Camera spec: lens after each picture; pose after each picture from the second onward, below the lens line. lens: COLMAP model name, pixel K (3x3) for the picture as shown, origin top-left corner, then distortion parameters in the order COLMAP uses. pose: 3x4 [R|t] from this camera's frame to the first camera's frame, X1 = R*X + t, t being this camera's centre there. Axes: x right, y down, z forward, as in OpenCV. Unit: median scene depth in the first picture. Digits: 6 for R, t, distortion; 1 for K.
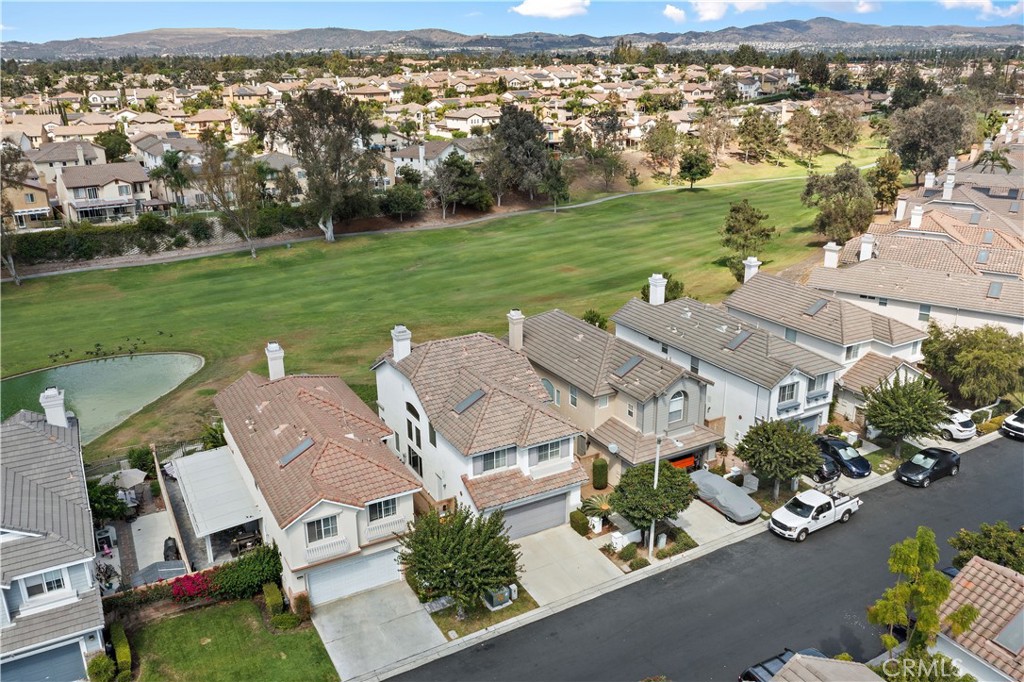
lens RADIAL K [[800.1, 0, 512.0], [0, 800.1, 341.0], [0, 0, 1]] dist [-0.024339, 0.001723]
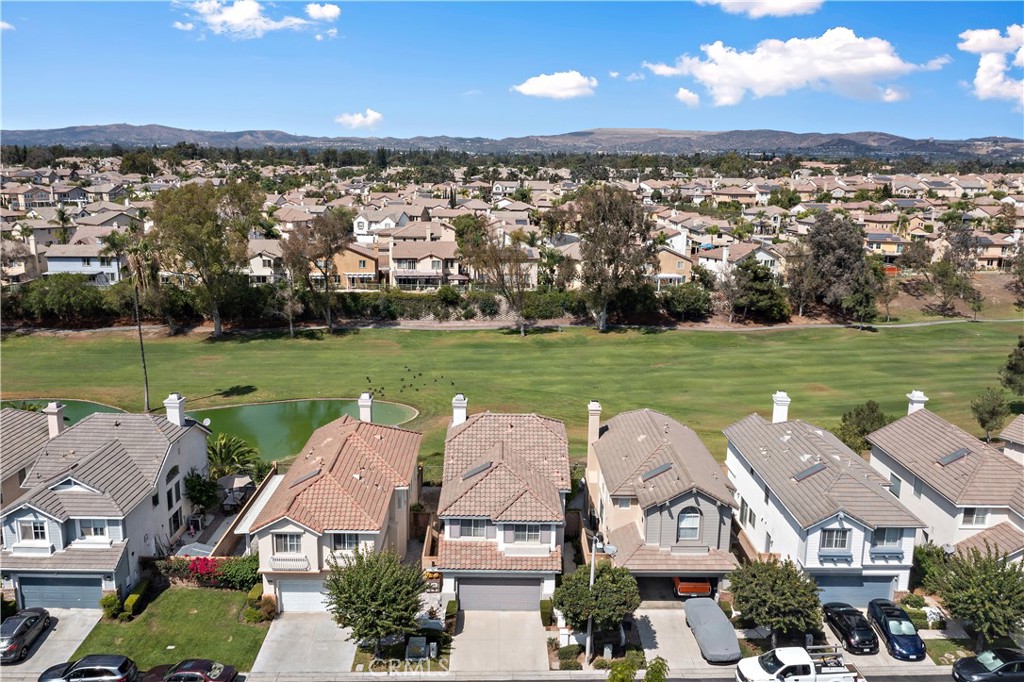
lens RADIAL K [[825.4, 0, 507.8], [0, 825.4, 340.4], [0, 0, 1]] dist [-0.014304, -0.007327]
pose [[0.882544, 0.121258, -0.454326, 0.160702], [-0.176453, 0.980975, -0.080949, -0.004628], [0.435866, 0.151608, 0.887150, 0.005407]]
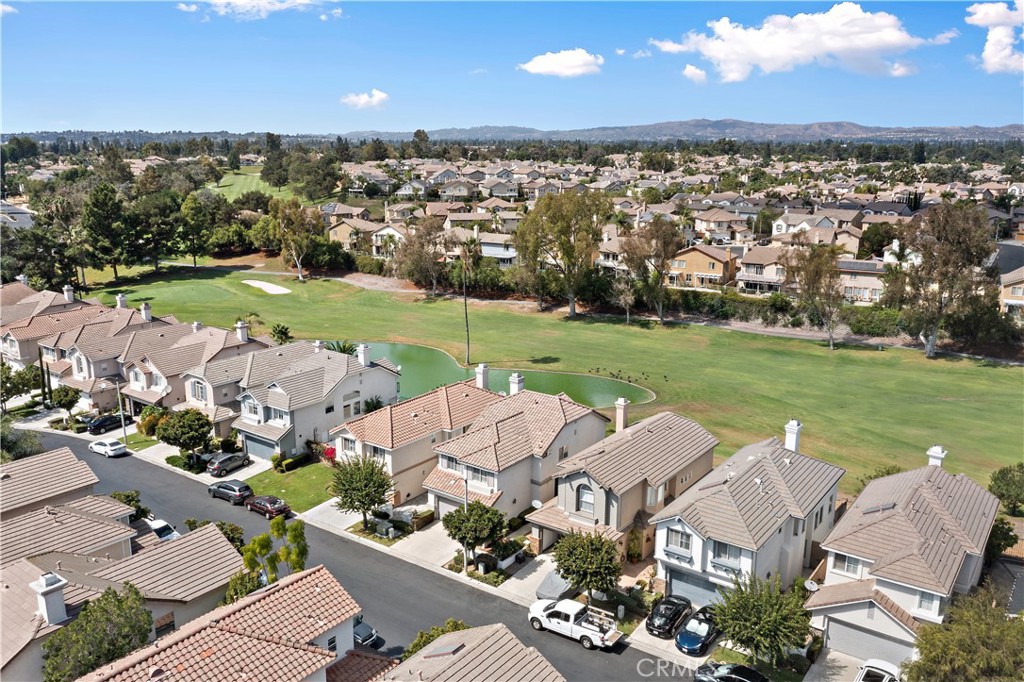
lens RADIAL K [[800.1, 0, 512.0], [0, 800.1, 341.0], [0, 0, 1]] dist [-0.024339, 0.001723]
pose [[0.430894, 0.221612, -0.874768, 0.418532], [-0.306586, 0.947667, 0.089062, -0.076130], [0.848726, 0.229815, 0.476287, 0.112827]]
